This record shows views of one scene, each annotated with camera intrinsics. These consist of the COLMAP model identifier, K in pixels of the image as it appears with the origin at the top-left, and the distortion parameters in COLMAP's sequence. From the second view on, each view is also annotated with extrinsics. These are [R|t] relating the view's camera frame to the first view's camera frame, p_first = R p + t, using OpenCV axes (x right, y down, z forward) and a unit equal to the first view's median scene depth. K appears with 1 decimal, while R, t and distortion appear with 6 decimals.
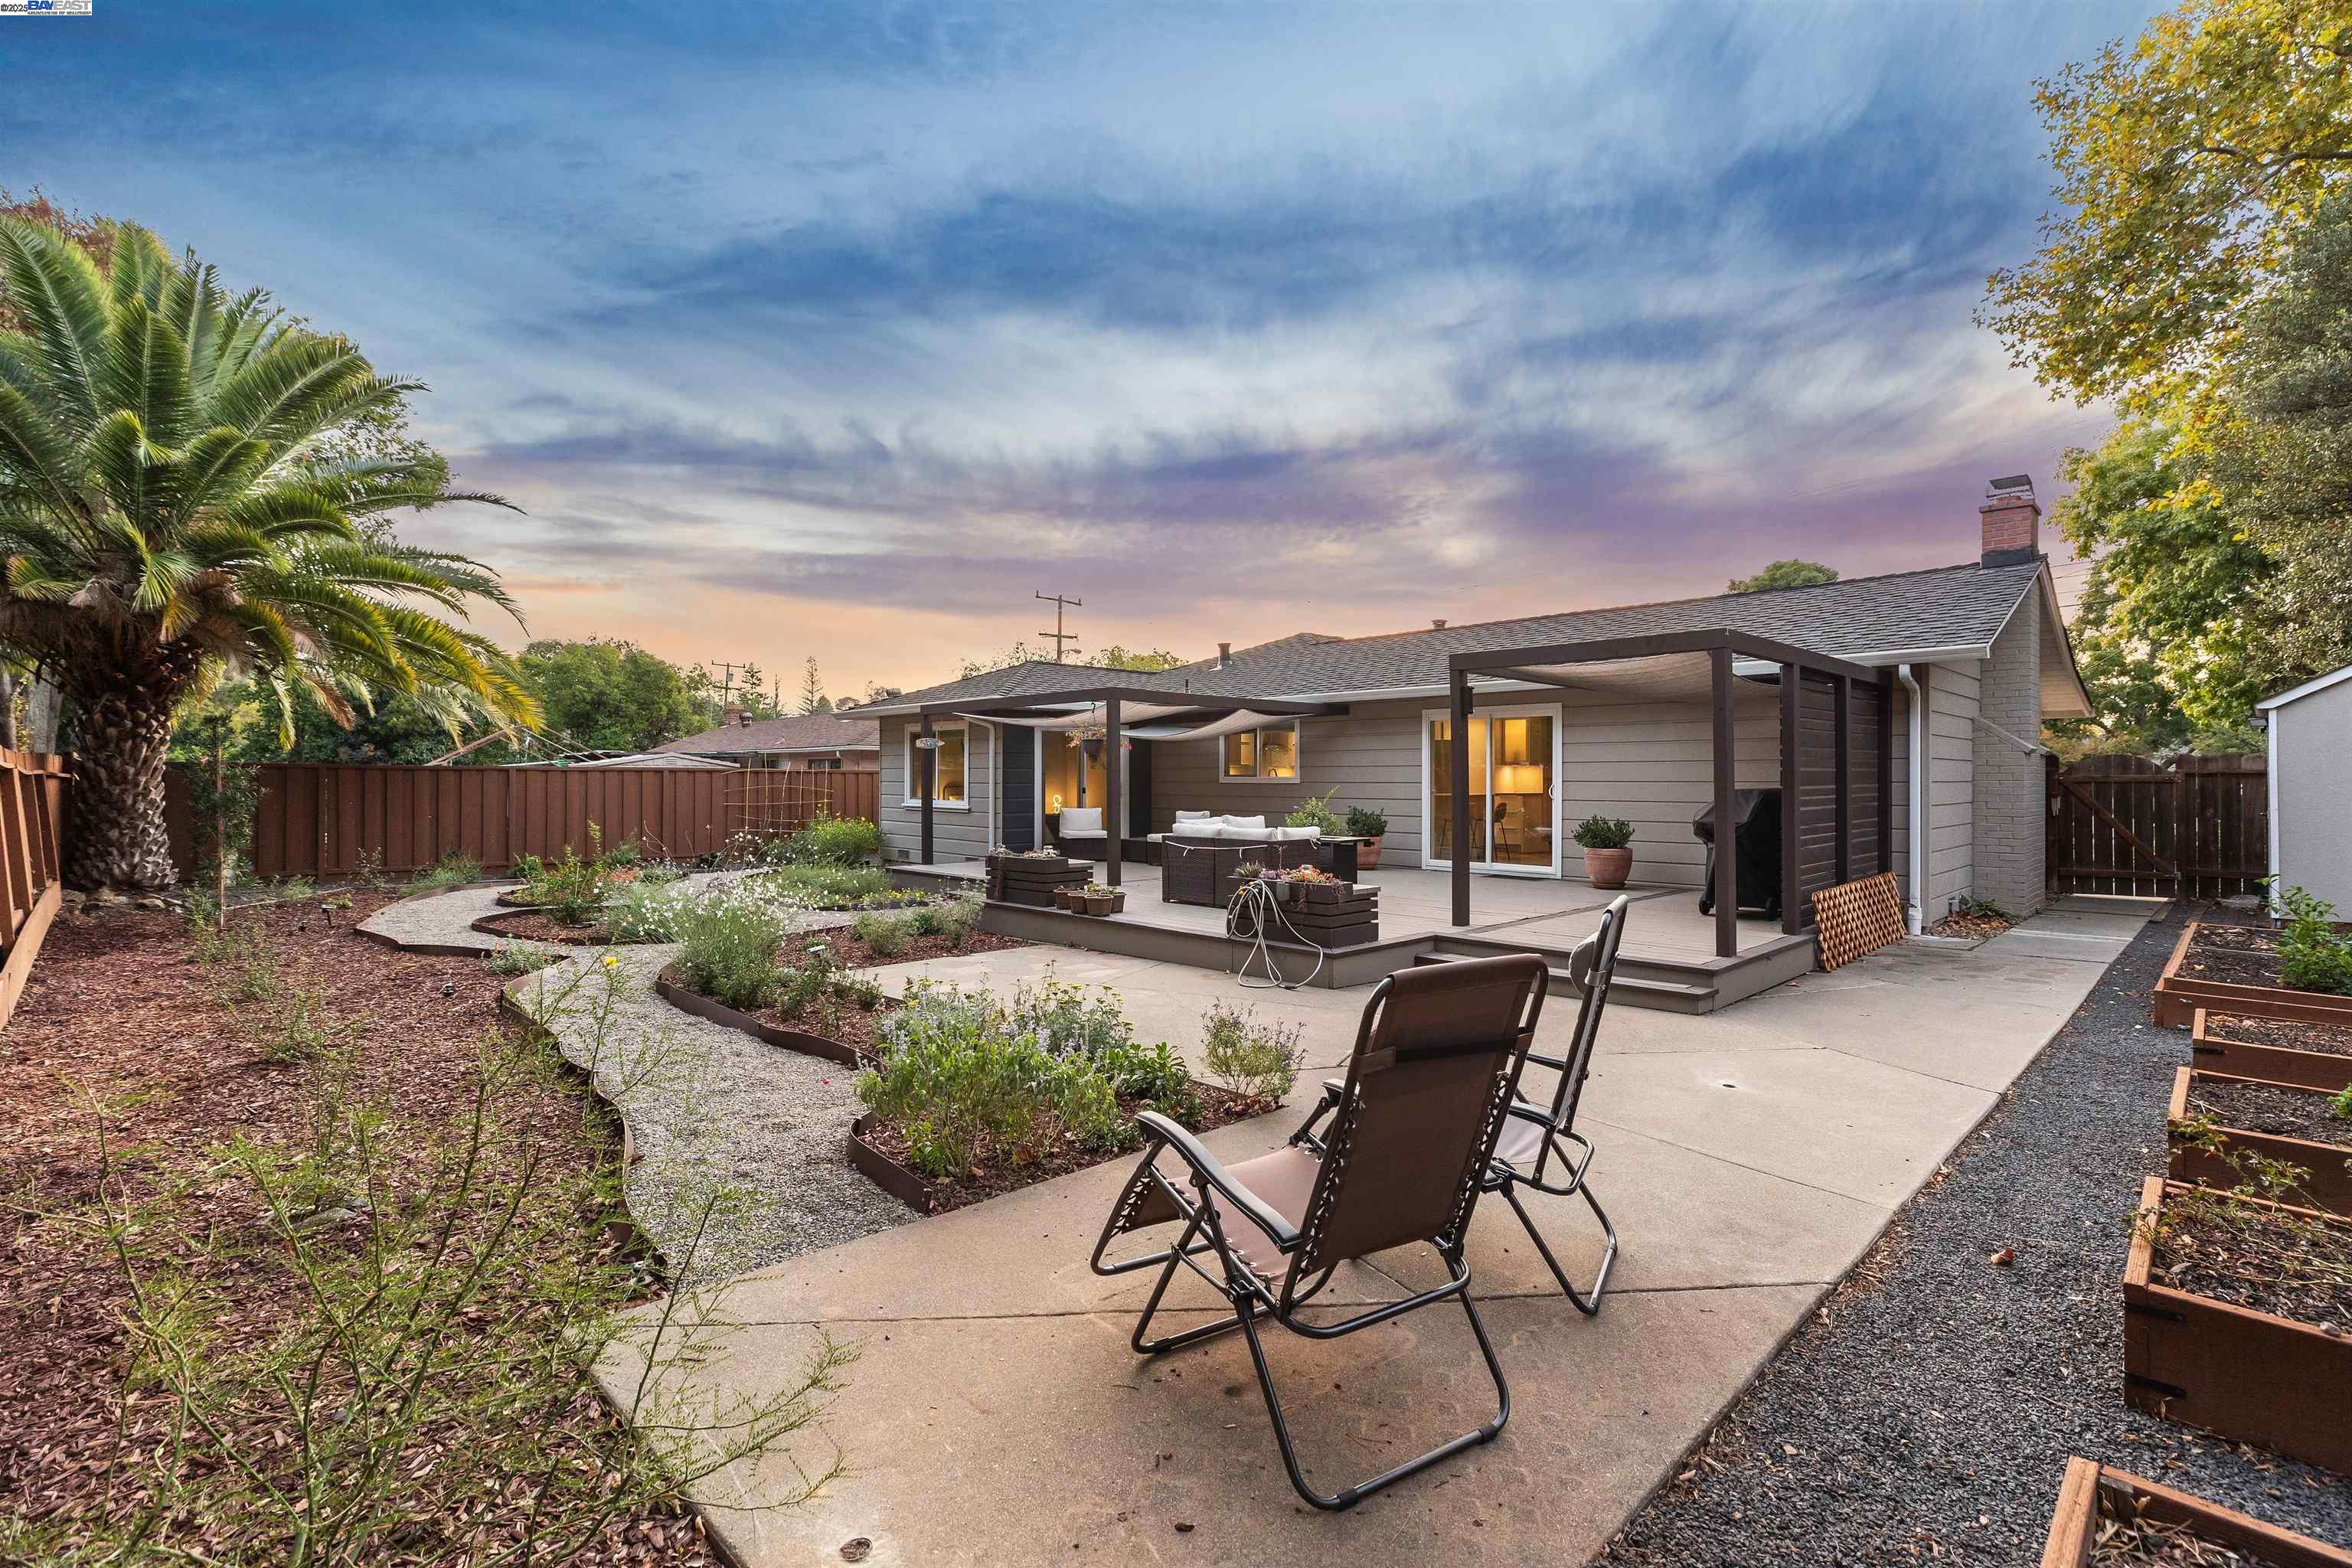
lens RADIAL K [[1046.5, 0, 1175.6], [0, 1046.5, 772.3], [0, 0, 1]] dist [0.006565, -0.000161]
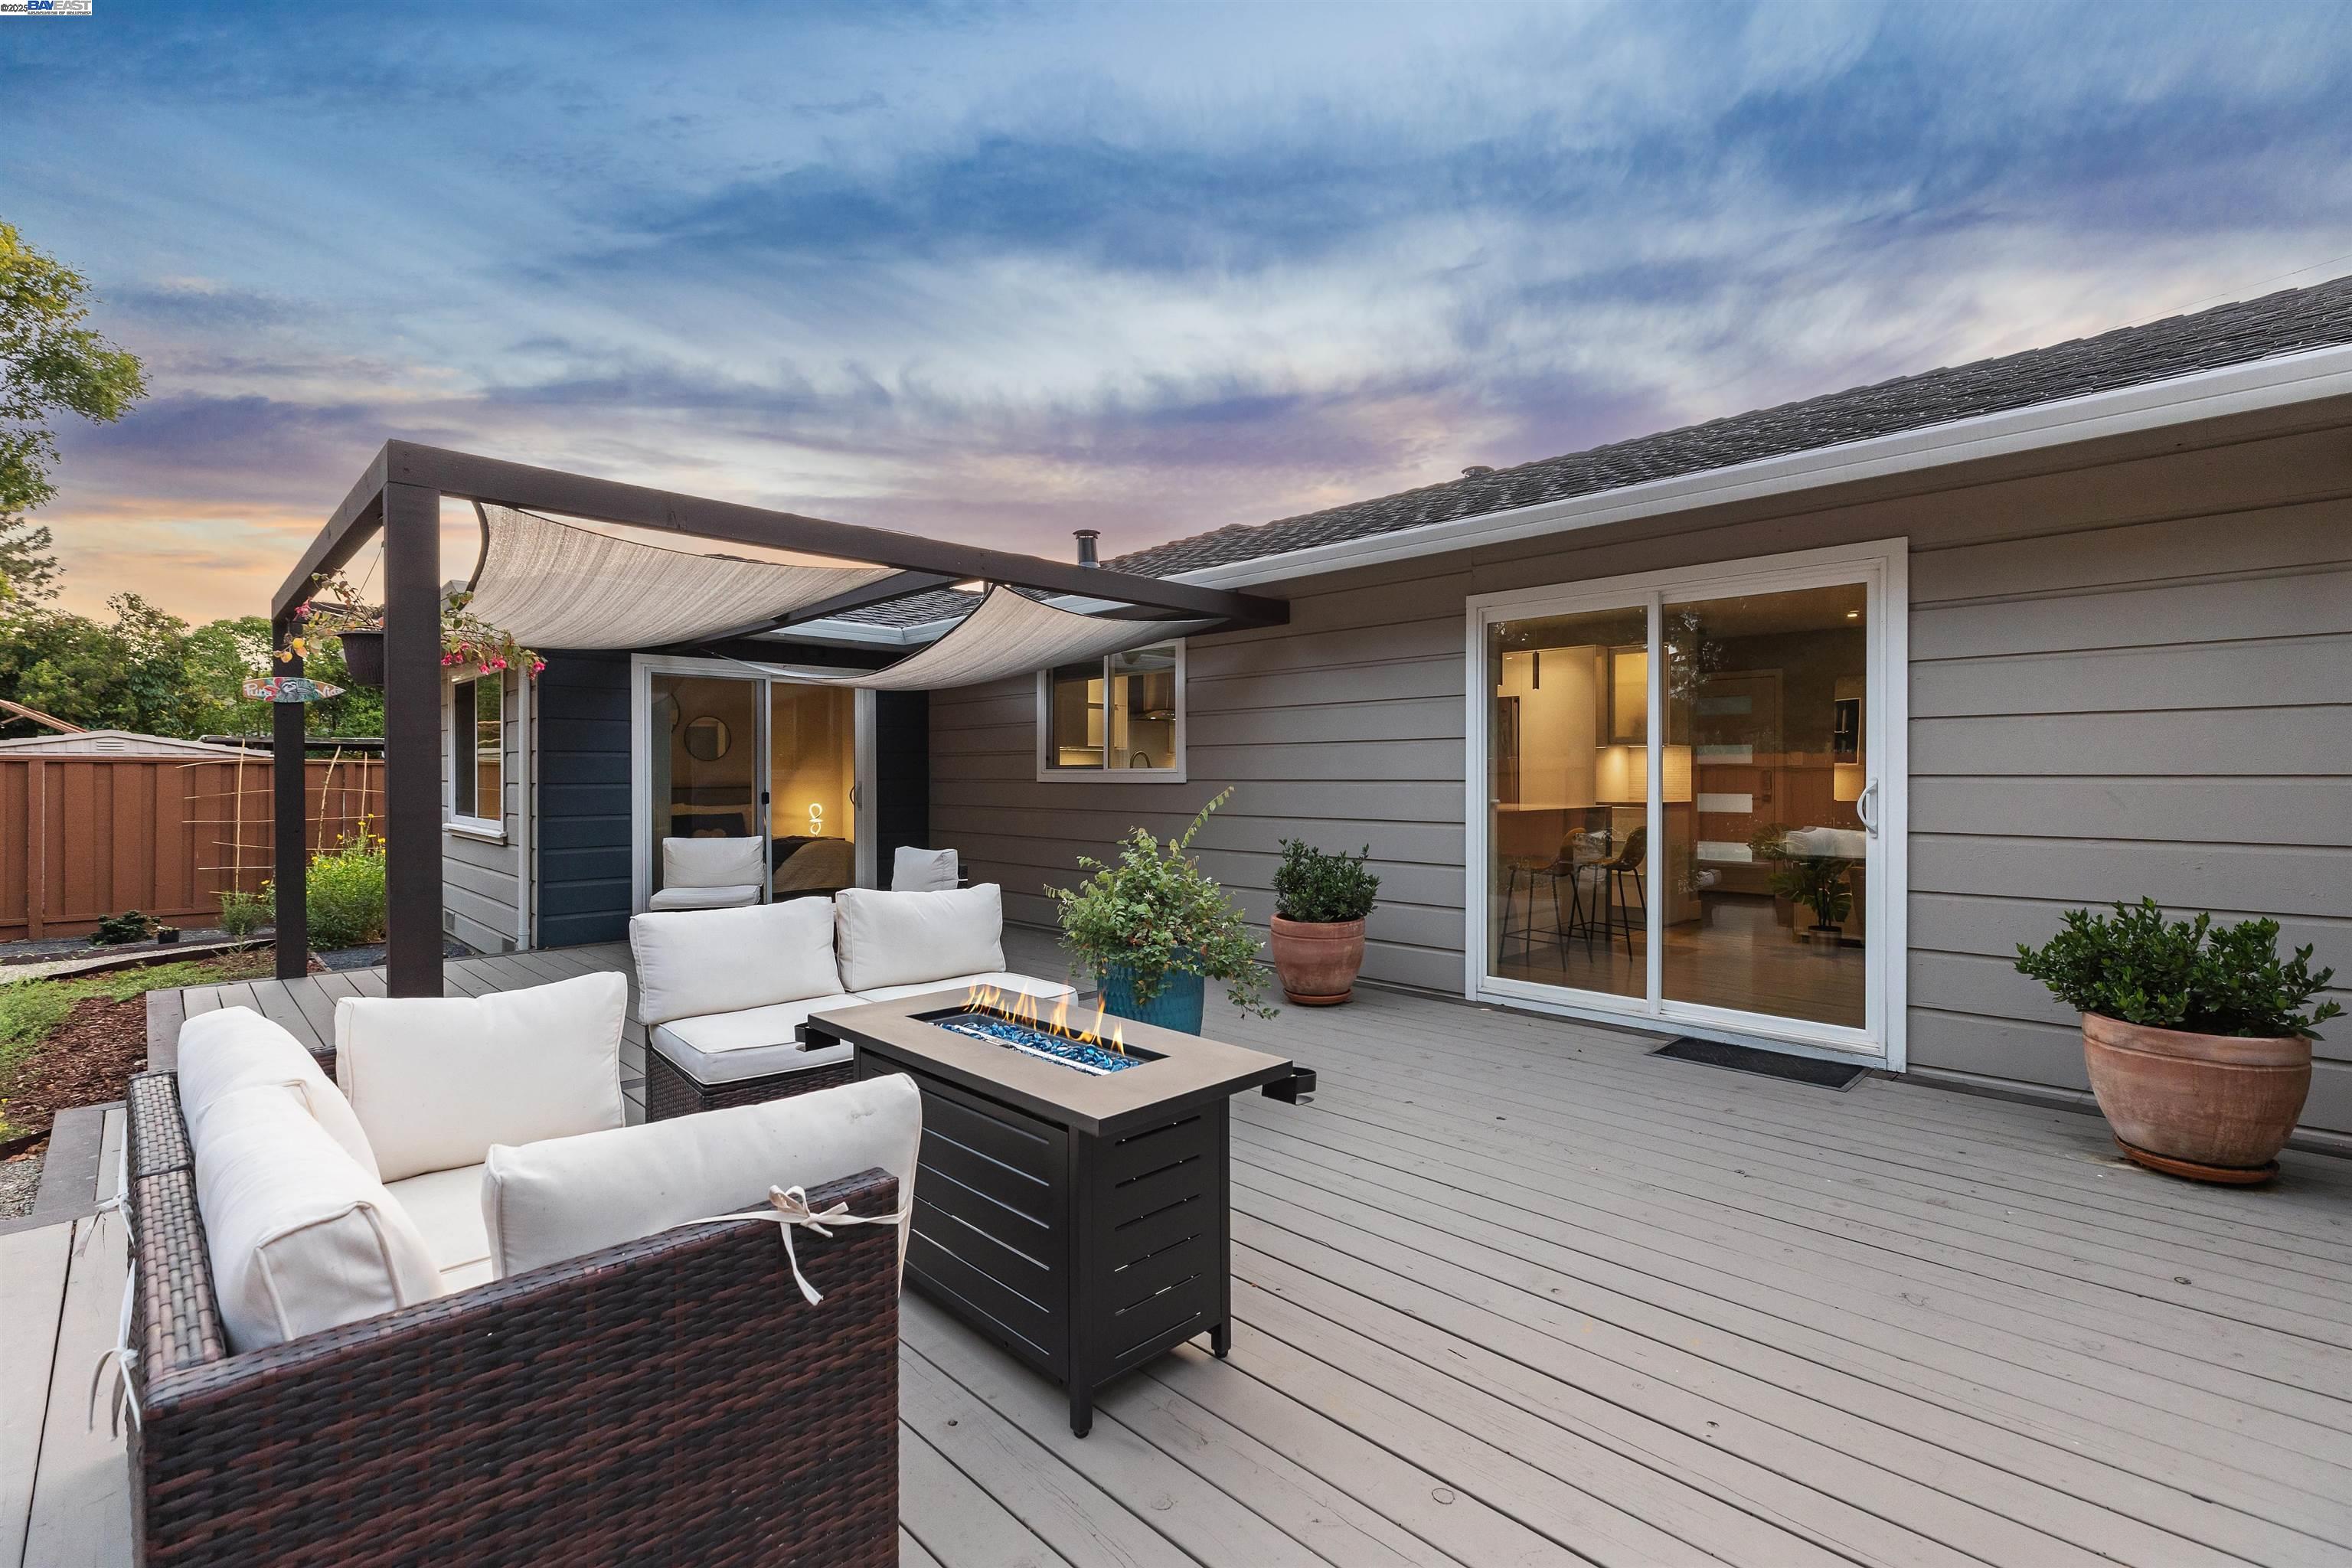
lens RADIAL K [[1046.5, 0, 1175.6], [0, 1046.5, 772.3], [0, 0, 1]] dist [0.006565, -0.000161]
pose [[0.999958, -0.002074, 0.008965, 0.135779], [0.002057, 0.999996, 0.001854, 0.006296], [-0.008969, -0.001836, 0.999958, 0.671304]]
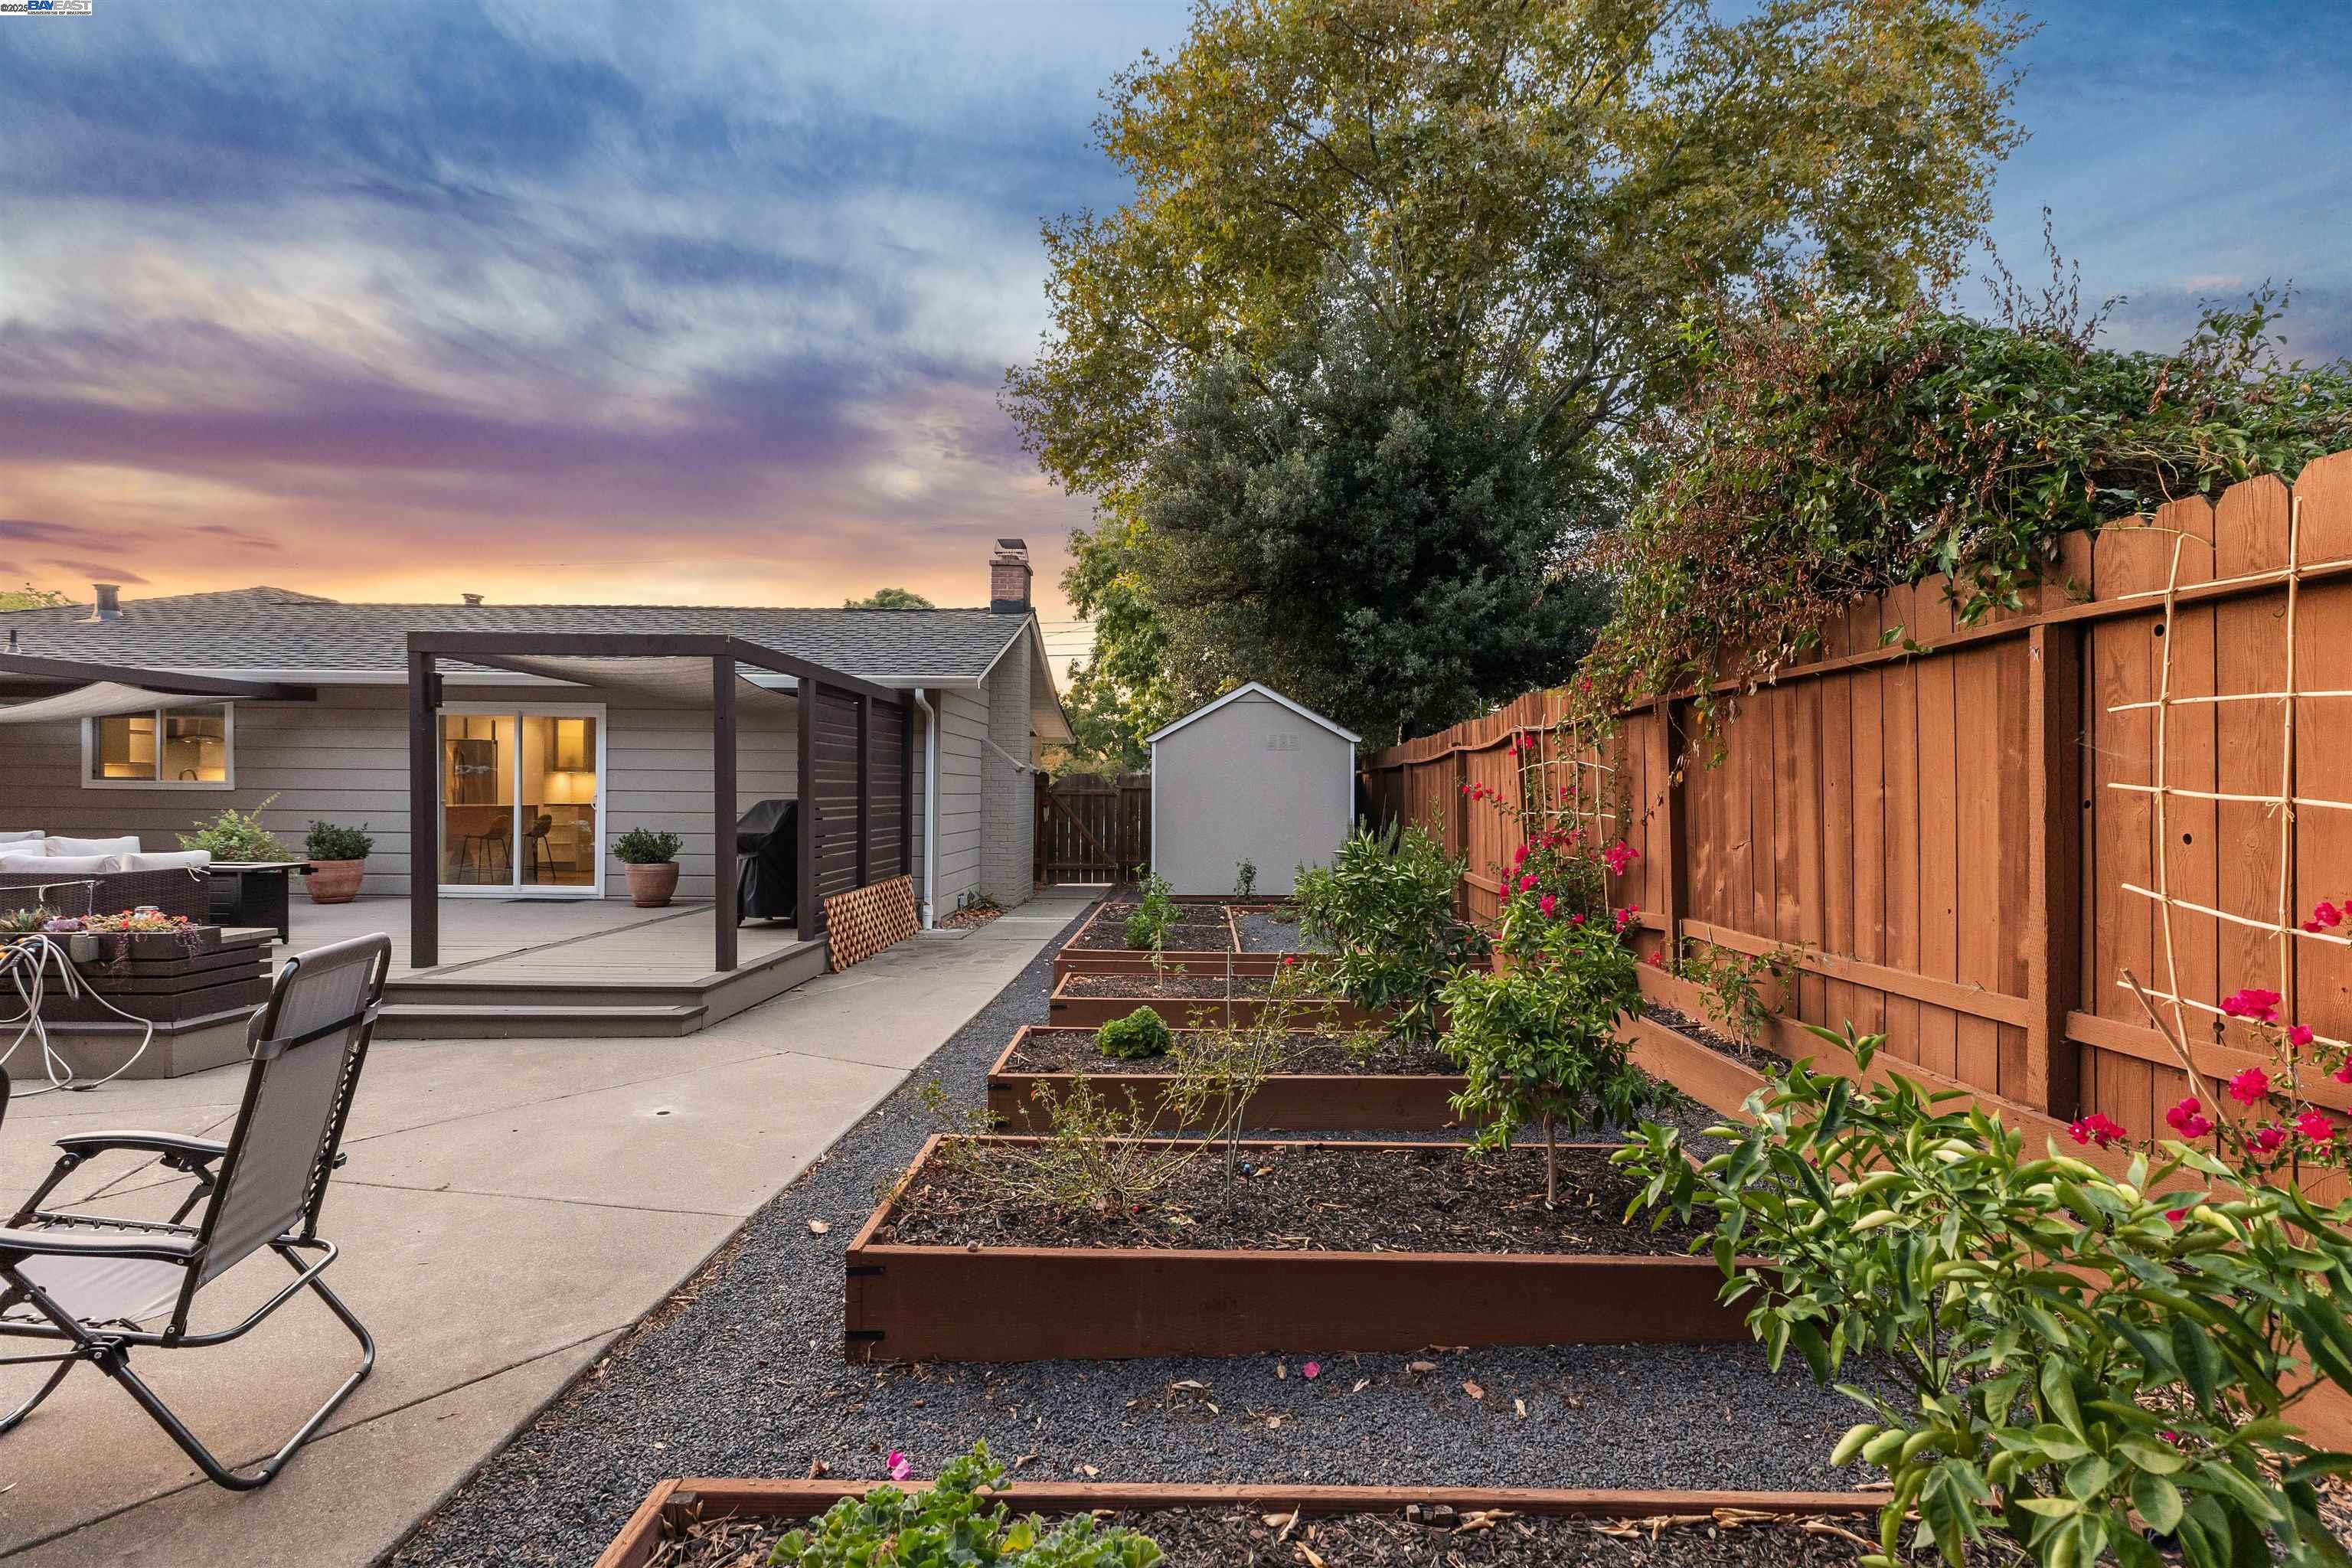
lens RADIAL K [[1066.8, 0, 1197.3], [0, 1066.8, 801.6], [0, 0, 1]] dist [0.002814, 0.001222]
pose [[0.699028, 0.001339, 0.715093, 0.067312], [-0.014524, 0.999819, 0.012327, -0.000786], [-0.714947, -0.019003, 0.698921, -0.006169]]
